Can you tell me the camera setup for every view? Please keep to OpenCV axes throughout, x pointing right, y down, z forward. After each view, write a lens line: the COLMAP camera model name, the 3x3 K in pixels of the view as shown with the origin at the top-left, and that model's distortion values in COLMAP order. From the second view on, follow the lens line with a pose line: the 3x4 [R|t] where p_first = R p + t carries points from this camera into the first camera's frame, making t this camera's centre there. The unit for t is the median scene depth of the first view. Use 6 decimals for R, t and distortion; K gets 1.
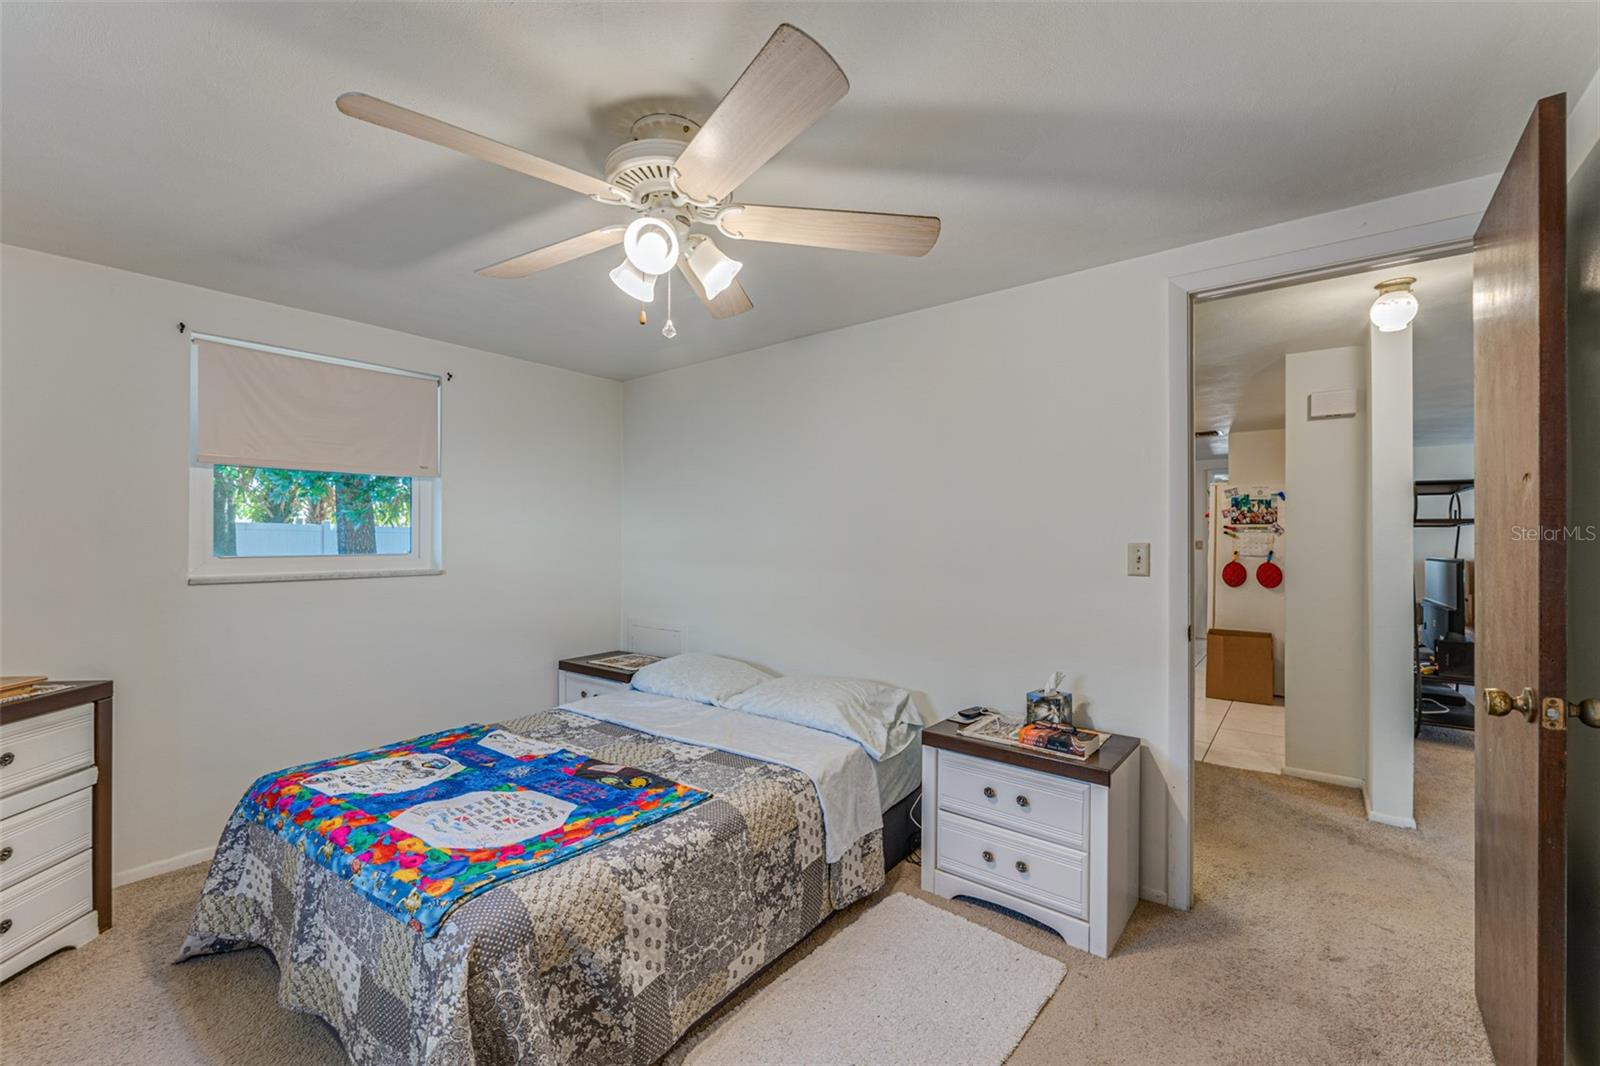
lens RADIAL K [[710.4, 0, 803.5], [0, 710.4, 517.9], [0, 0, 1]] dist [0.000659, 0.000430]
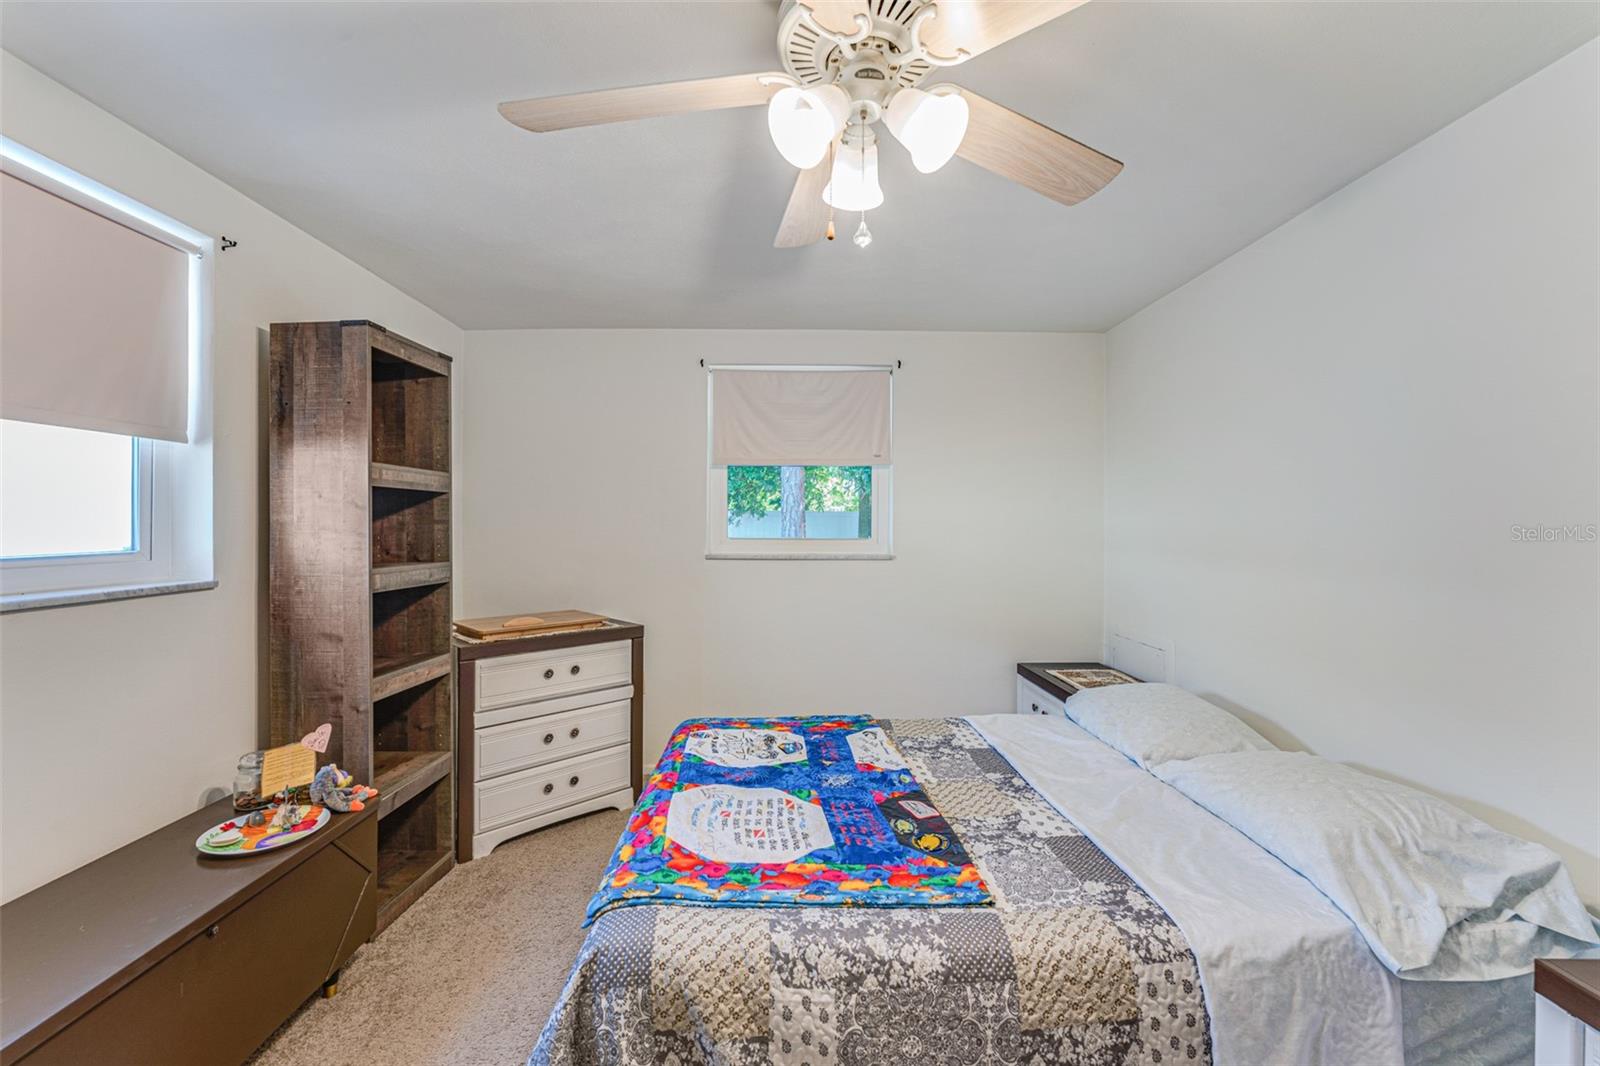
lens RADIAL K [[680.1, 0, 797.3], [0, 680.1, 509.6], [0, 0, 1]] dist [-0.002870, 0.000118]
pose [[0.601069, -0.013907, -0.799076, 0.281140], [0.018694, 0.999820, -0.003339, 0.013586], [0.798978, -0.012931, 0.601221, 0.462245]]
